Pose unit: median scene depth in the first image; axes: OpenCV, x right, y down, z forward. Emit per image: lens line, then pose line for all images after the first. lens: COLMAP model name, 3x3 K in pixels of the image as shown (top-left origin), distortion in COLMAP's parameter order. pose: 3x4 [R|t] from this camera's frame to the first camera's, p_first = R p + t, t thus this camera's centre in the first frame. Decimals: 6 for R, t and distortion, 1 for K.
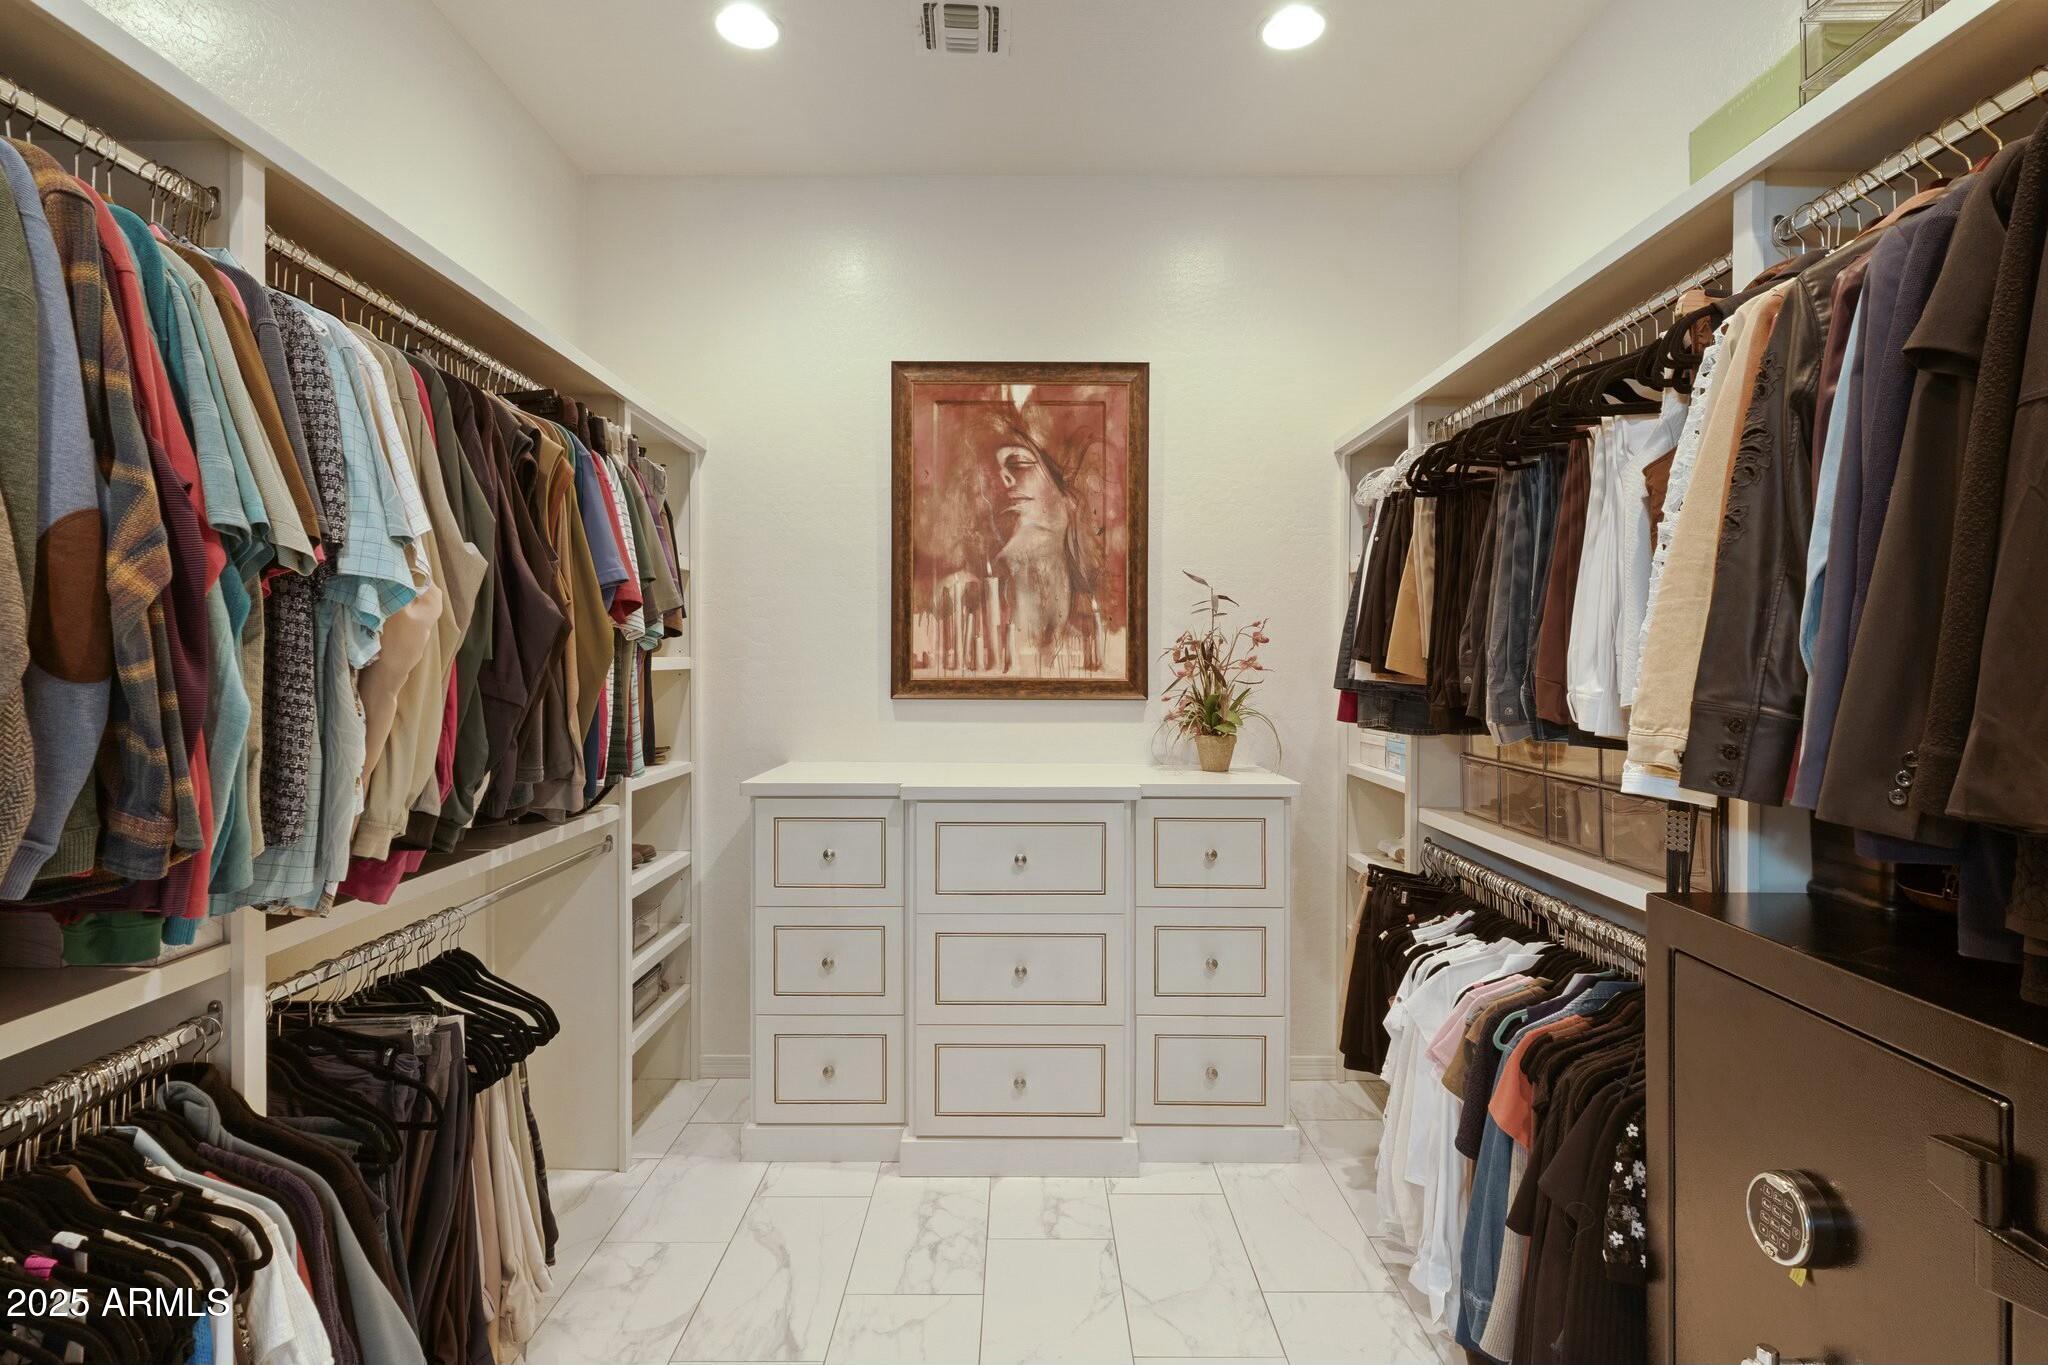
lens RADIAL K [[996.4, 0, 1032.6], [0, 996.4, 623.3], [0, 0, 1]] dist [0.001179, 0.000090]
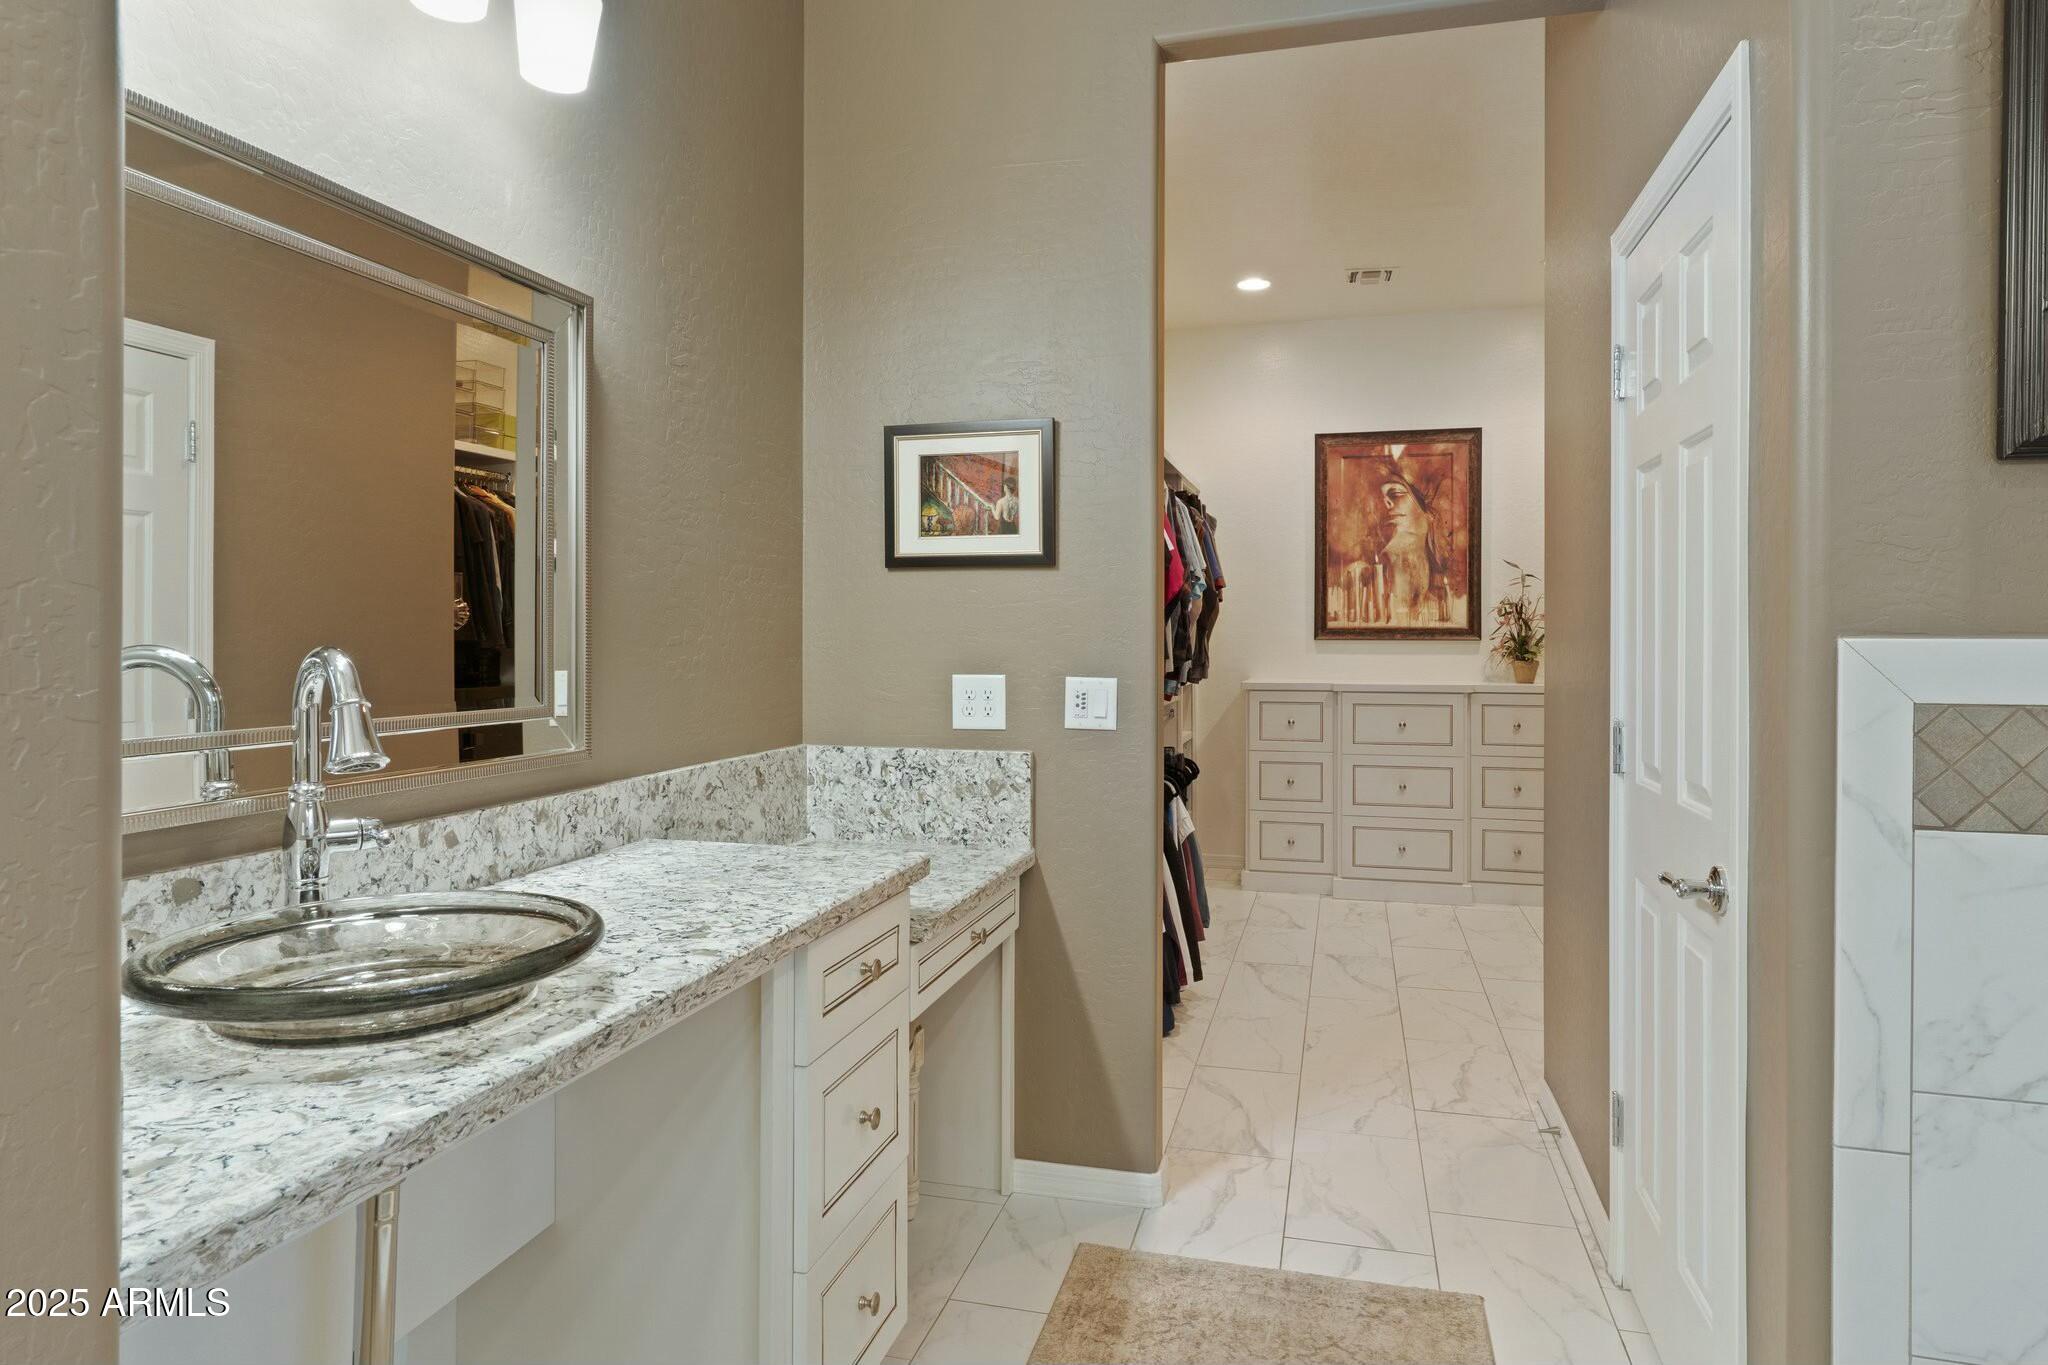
lens RADIAL K [[1076.2, 0, 1073.5], [0, 1076.2, 630.4], [0, 0, 1]] dist [-0.001206, 0.000023]
pose [[0.963915, -0.002798, -0.266197, -0.053880], [0.013282, 0.999205, 0.037592, -0.011531], [0.265880, -0.039771, 0.963185, -0.825187]]
